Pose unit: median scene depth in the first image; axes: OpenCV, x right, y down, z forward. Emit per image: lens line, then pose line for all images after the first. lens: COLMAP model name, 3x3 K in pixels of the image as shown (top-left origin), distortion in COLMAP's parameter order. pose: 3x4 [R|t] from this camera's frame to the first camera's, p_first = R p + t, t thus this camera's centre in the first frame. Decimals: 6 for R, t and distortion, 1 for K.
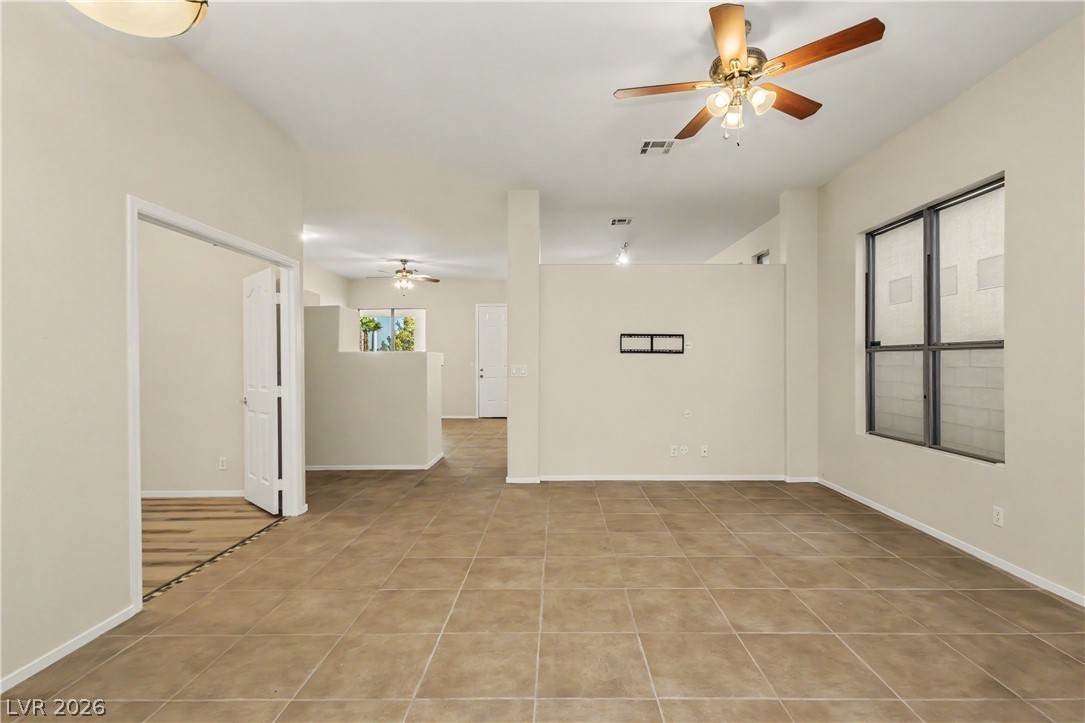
lens RADIAL K [[506.0, 0, 559.1], [0, 506.0, 361.9], [0, 0, 1]] dist [0.002159, 0.000181]
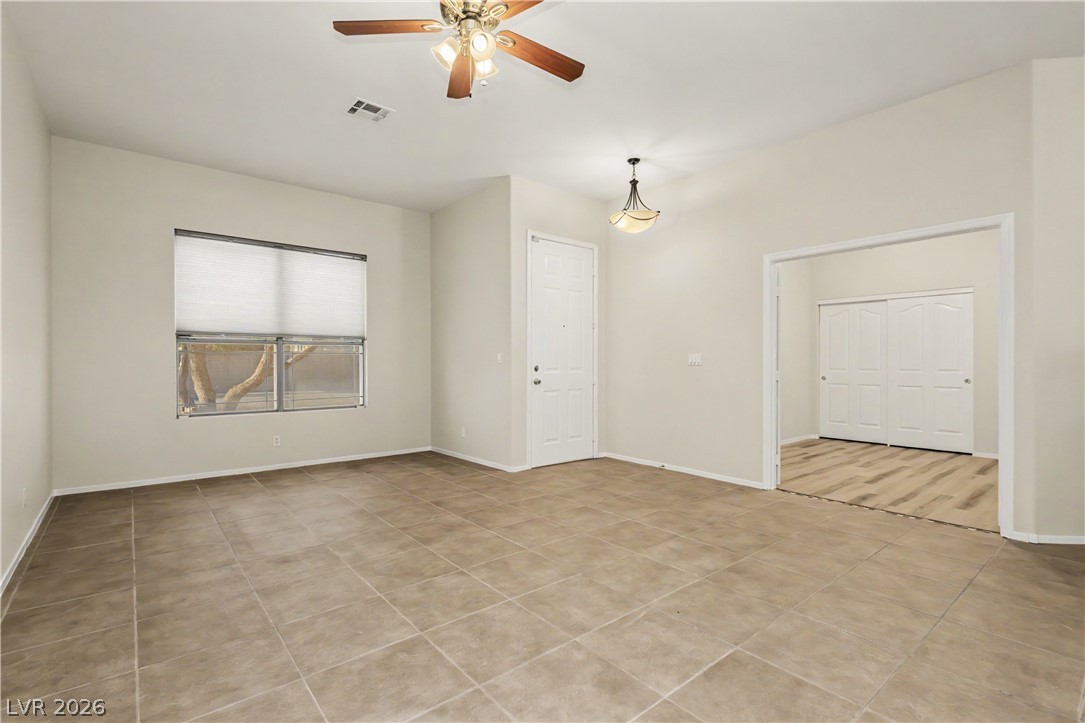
lens RADIAL K [[499.5, 0, 552.8], [0, 499.5, 361.1], [0, 0, 1]] dist [0.004547, 0.000348]
pose [[-0.768252, 0.001108, -0.640146, 0.610298], [0.000106, 0.999999, 0.001604, 0.030508], [0.640147, 0.001165, -0.768252, 1.327293]]
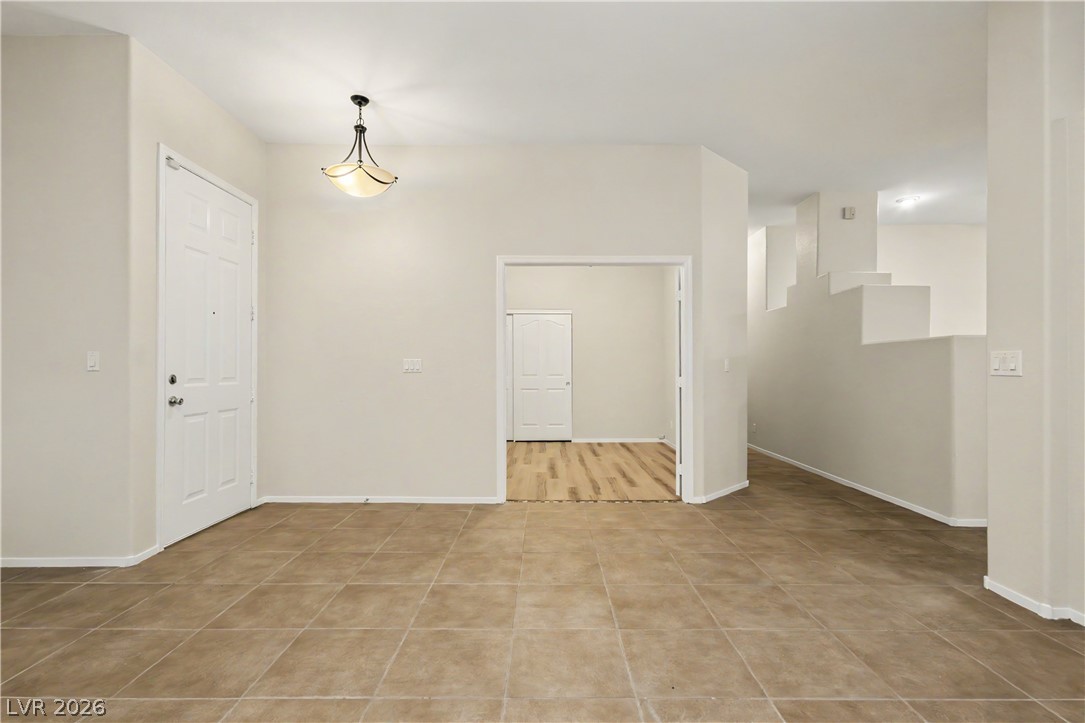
lens RADIAL K [[500.9, 0, 540.4], [0, 500.9, 361.6], [0, 0, 1]] dist [0.007629, 0.000214]
pose [[-0.011116, -0.010630, -0.999882, 0.585985], [-0.001981, 0.999942, -0.010609, 0.032005], [0.999936, 0.001862, -0.011137, 0.819482]]
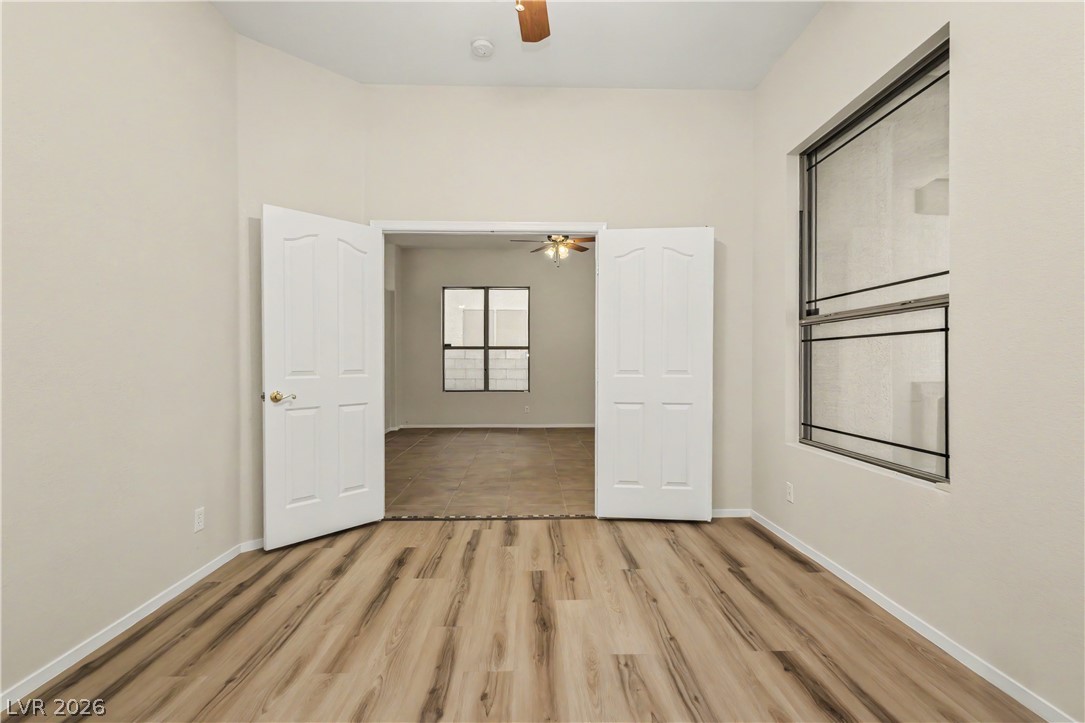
lens RADIAL K [[496.9, 0, 542.8], [0, 496.9, 363.0], [0, 0, 1]] dist [0.004262, -0.000260]
pose [[-0.029005, 0.001683, 0.999578, -1.607829], [0.004514, 0.999989, -0.001553, 0.047078], [-0.999569, 0.004467, -0.029012, 0.858094]]
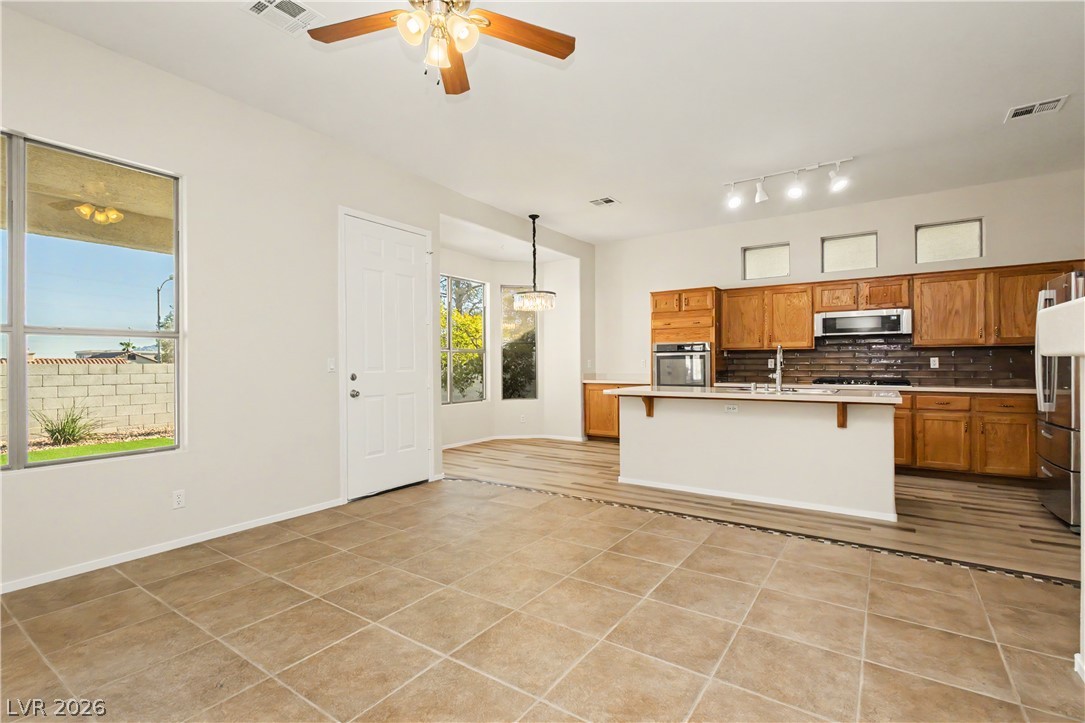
lens RADIAL K [[500.9, 0, 540.4], [0, 500.9, 361.6], [0, 0, 1]] dist [0.007629, 0.000214]
pose [[0.571072, 0.004946, 0.820885, -1.203896], [0.004068, 0.999953, -0.008854, 0.024826], [-0.820890, 0.008396, 0.571025, 2.022907]]
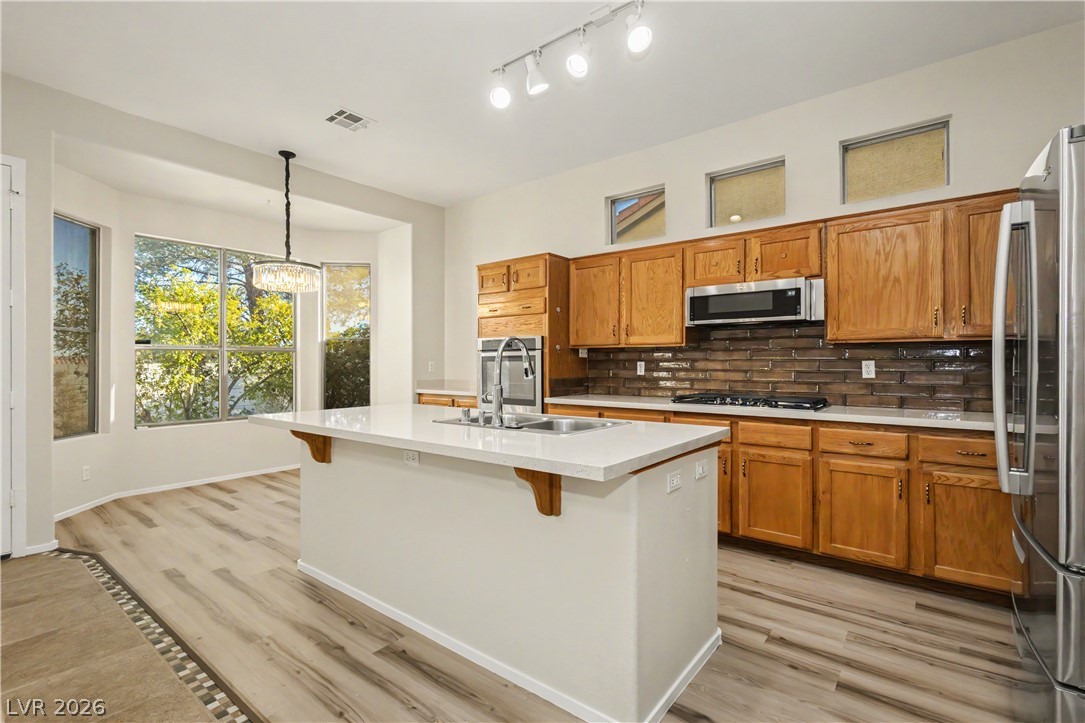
lens RADIAL K [[498.9, 0, 541.9], [0, 498.9, 360.4], [0, 0, 1]] dist [0.006254, -0.000408]
pose [[0.626282, 0.005930, 0.779574, -0.336005], [0.001853, 0.999957, -0.009095, 0.010869], [-0.779594, 0.007141, 0.626244, 1.806048]]
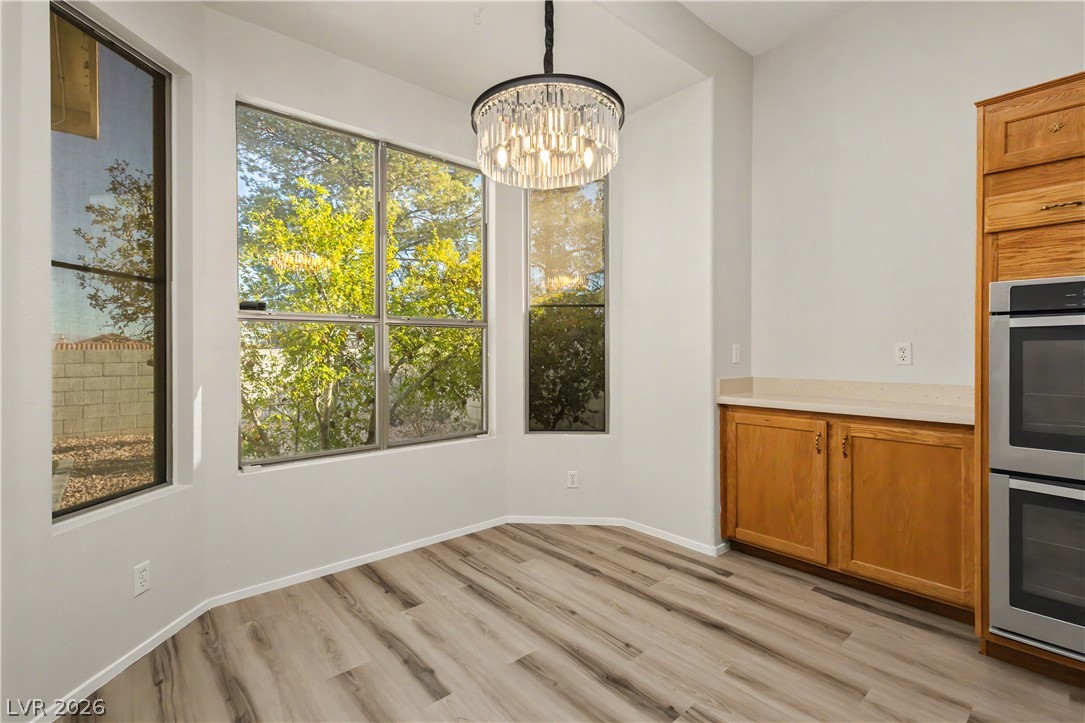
lens RADIAL K [[497.2, 0, 541.1], [0, 497.2, 353.1], [0, 0, 1]] dist [0.001247, 0.000199]
pose [[0.754070, -0.000710, 0.656794, -0.118119], [0.000312, 1.000000, 0.000723, 0.014197], [-0.656794, -0.000340, 0.754070, 2.661560]]
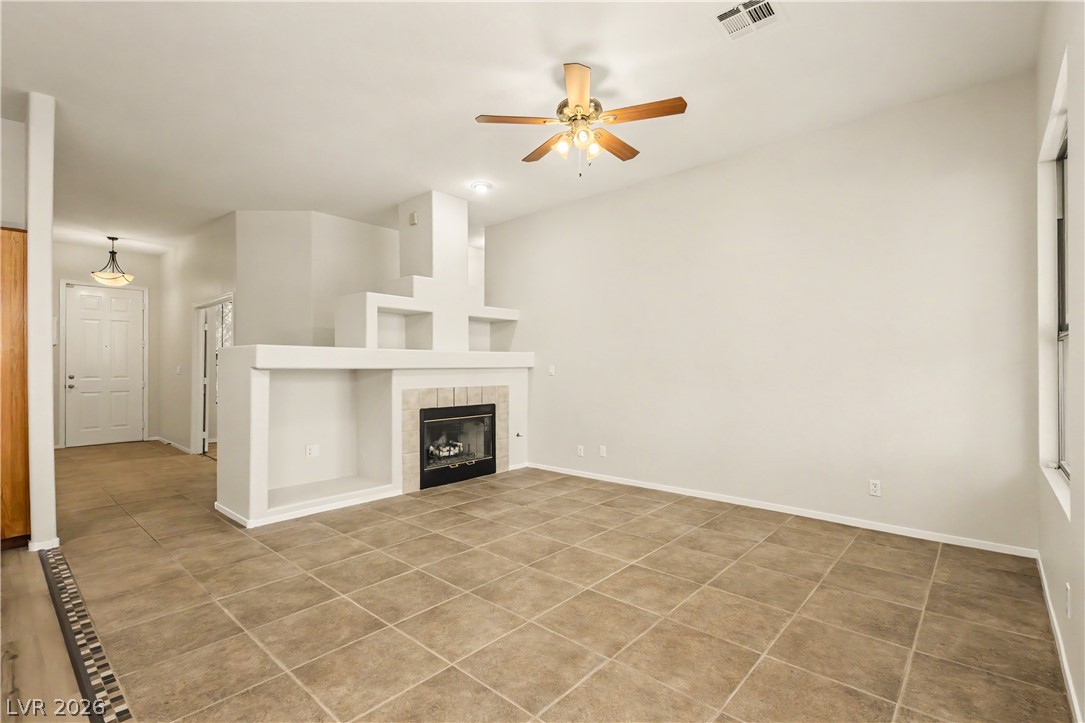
lens RADIAL K [[496.9, 0, 542.8], [0, 496.9, 363.0], [0, 0, 1]] dist [0.004262, -0.000260]
pose [[-0.666315, 0.001434, -0.745669, -0.059870], [0.004335, 0.999989, -0.001950, 0.008956], [0.745658, -0.004532, -0.666313, 3.020282]]
